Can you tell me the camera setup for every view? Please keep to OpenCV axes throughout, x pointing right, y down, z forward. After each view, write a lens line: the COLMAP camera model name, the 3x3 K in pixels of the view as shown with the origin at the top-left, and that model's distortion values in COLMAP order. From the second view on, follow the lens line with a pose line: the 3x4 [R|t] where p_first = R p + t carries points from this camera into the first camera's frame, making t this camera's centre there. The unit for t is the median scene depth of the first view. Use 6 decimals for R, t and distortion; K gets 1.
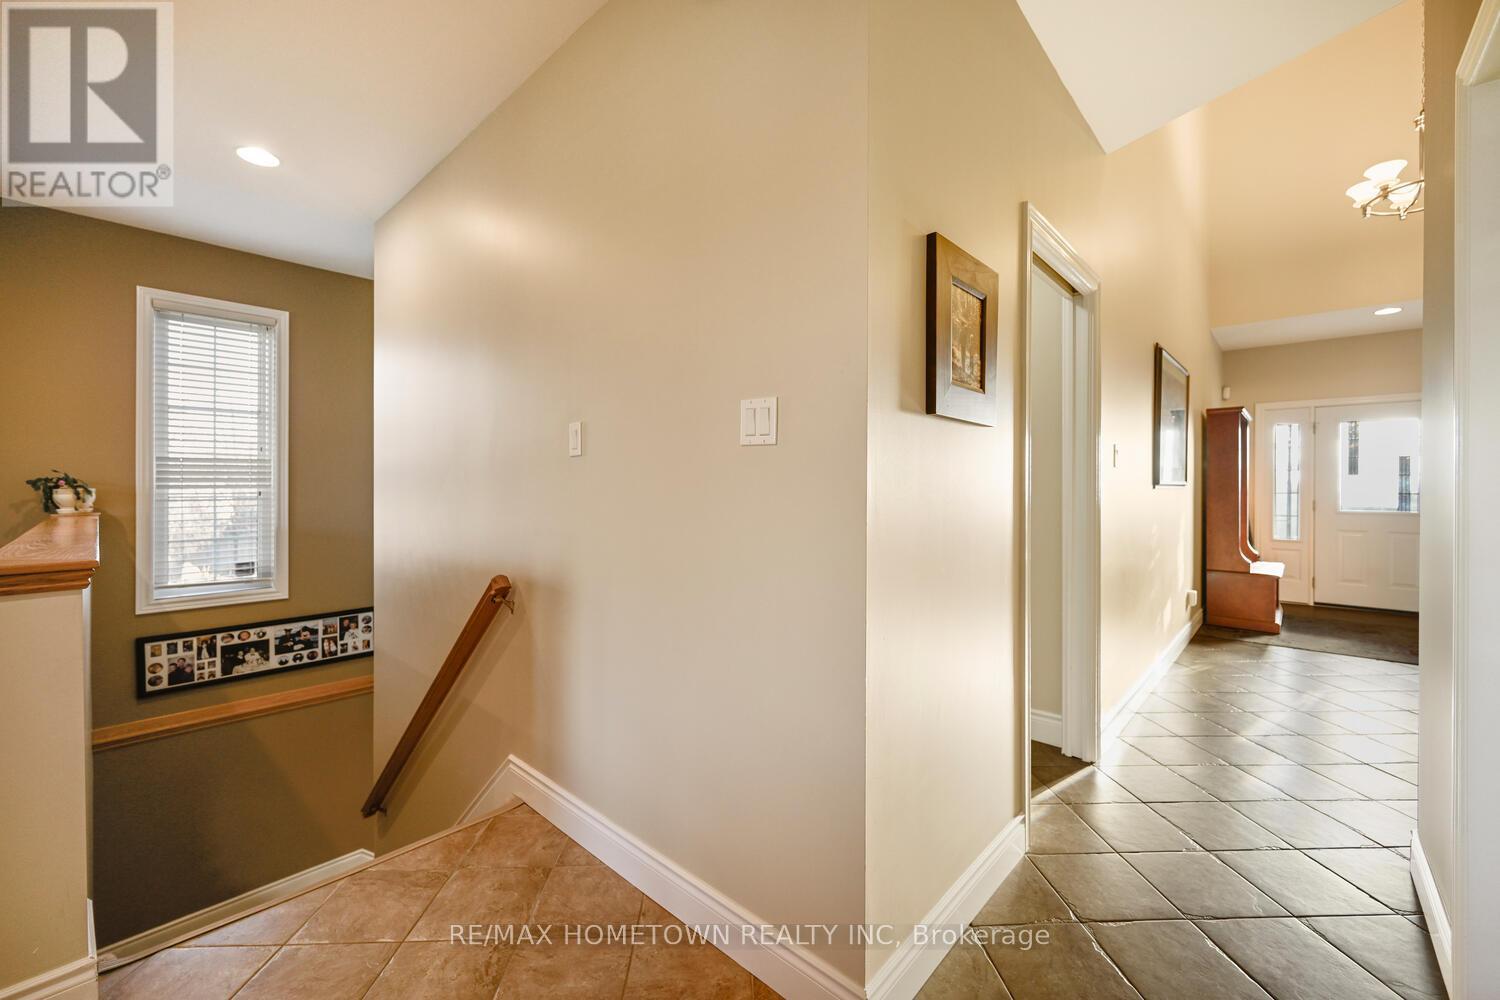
lens RADIAL K [[603.9, 0, 746.8], [0, 603.9, 484.9], [0, 0, 1]] dist [-0.003191, 0.001179]
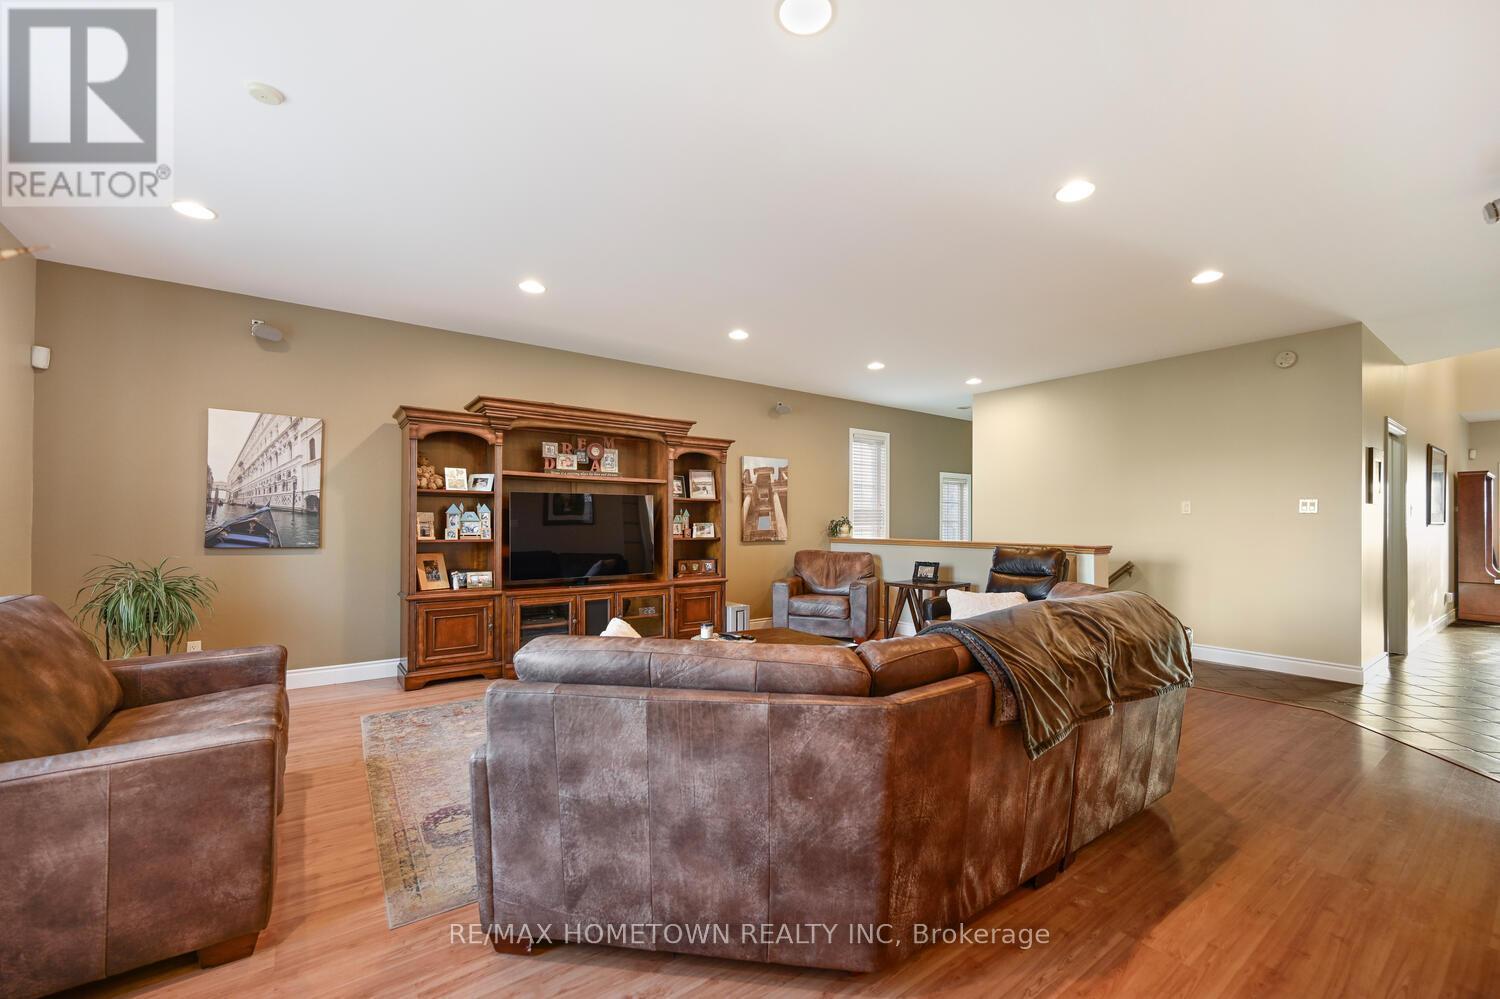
lens RADIAL K [[603.9, 0, 746.3], [0, 603.9, 513.1], [0, 0, 1]] dist [-0.003191, 0.001179]
pose [[0.980400, -0.001678, -0.197009, -0.659236], [-0.000091, 0.999960, -0.008969, -0.011603], [0.197016, 0.008811, 0.980361, -0.793870]]
